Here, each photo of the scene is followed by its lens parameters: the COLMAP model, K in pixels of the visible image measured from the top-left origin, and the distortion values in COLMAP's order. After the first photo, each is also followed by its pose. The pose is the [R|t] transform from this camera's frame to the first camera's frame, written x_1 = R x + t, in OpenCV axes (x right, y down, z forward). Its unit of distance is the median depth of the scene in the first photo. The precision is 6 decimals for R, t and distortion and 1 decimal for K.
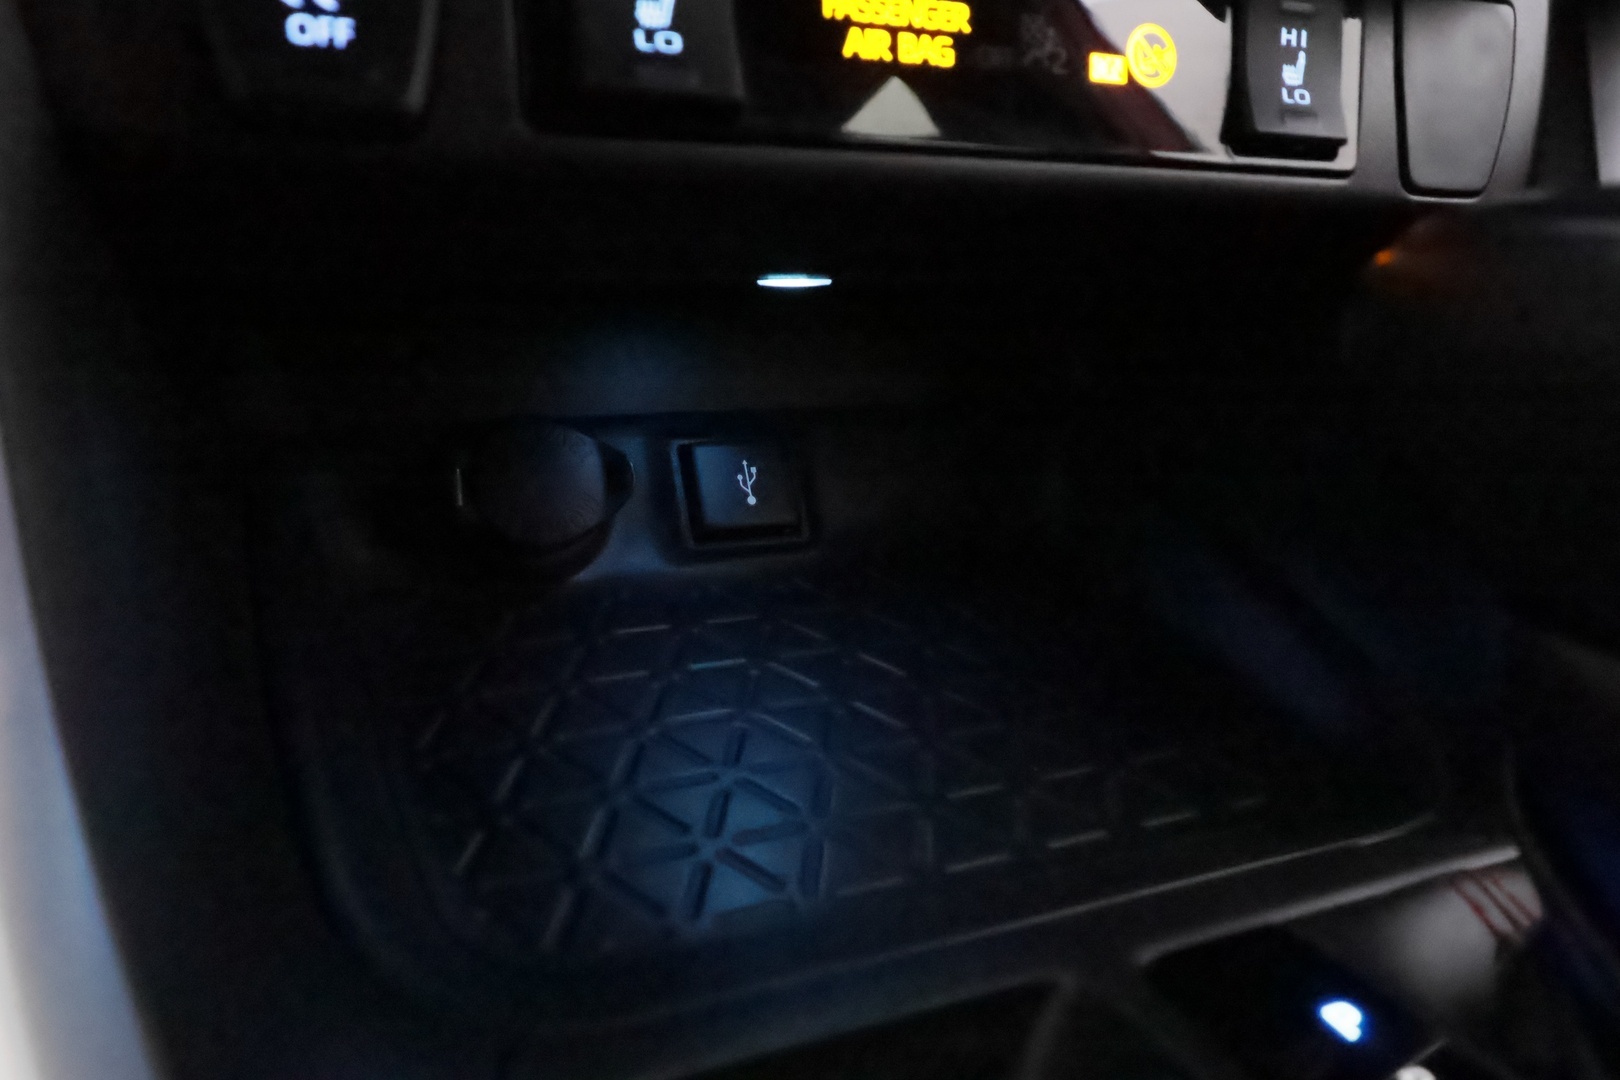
lens RADIAL K [[1274.8, 0, 809.7], [0, 1274.8, 540.6], [0, 0, 1]] dist [0.000230, 0.000161]
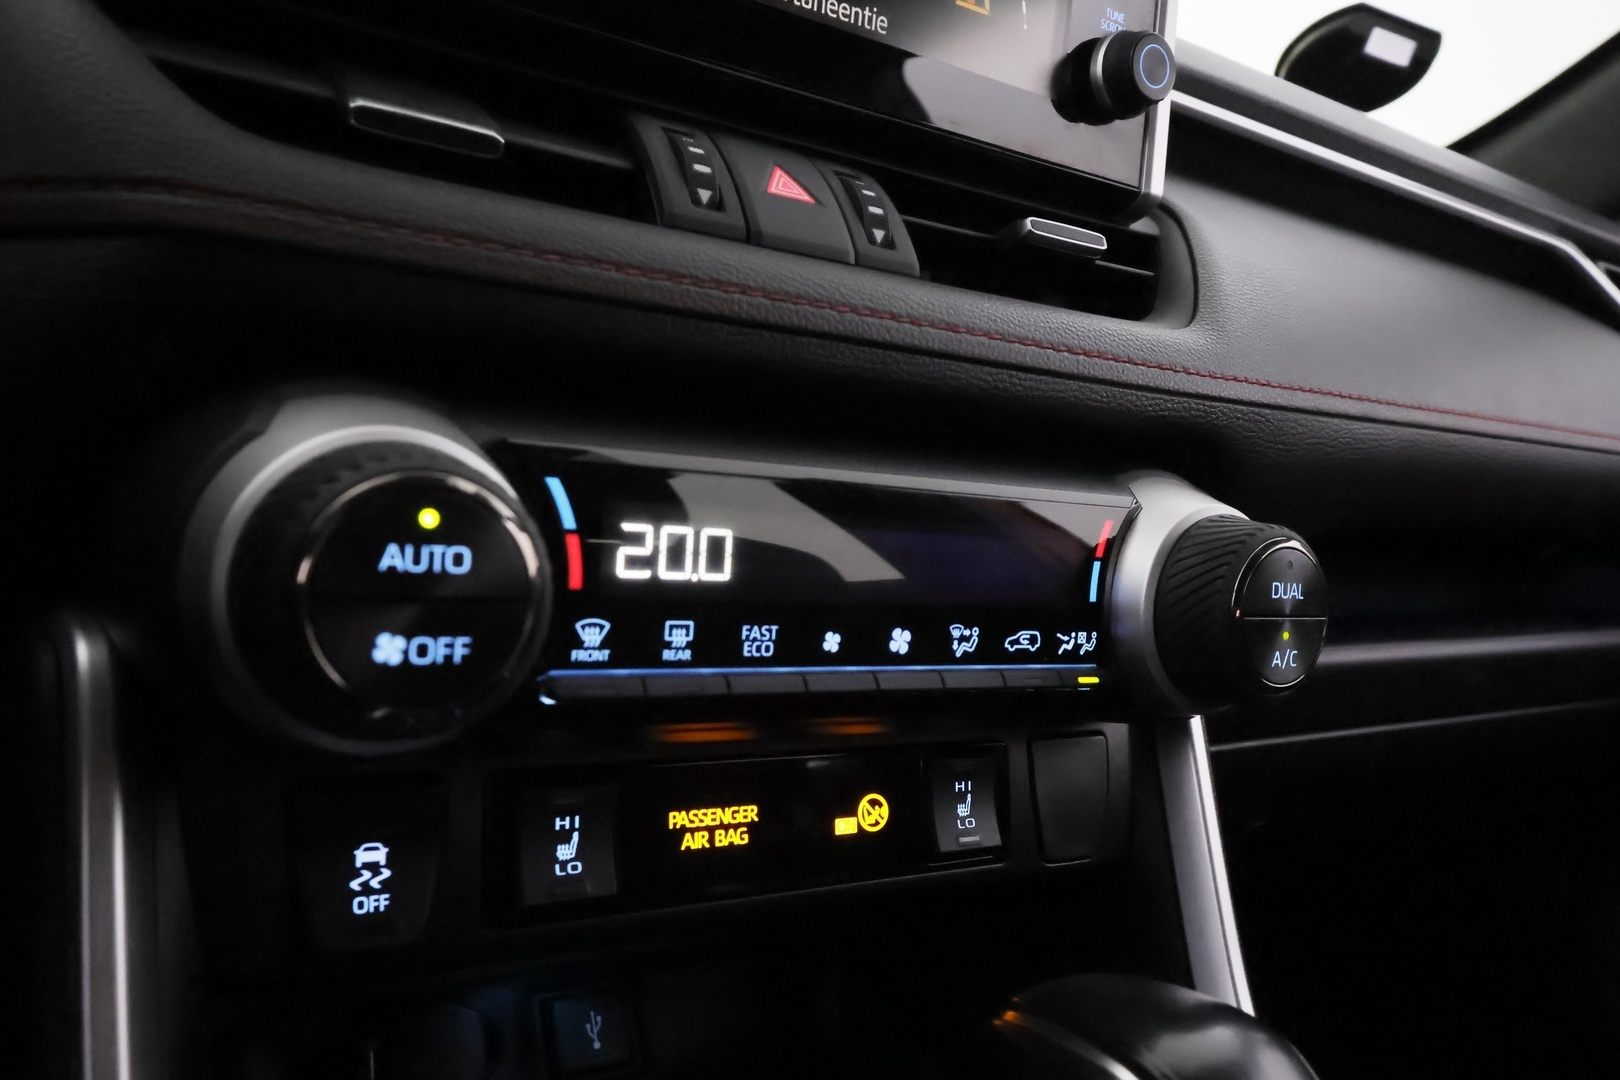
lens RADIAL K [[1274.8, 0, 810.1], [0, 1274.8, 539.1], [0, 0, 1]] dist [0.000230, 0.000161]
pose [[0.988777, 0.020316, 0.148012, -0.051654], [0.015311, 0.971714, -0.235665, -0.339145], [-0.148613, 0.235286, 0.960497, -0.595978]]
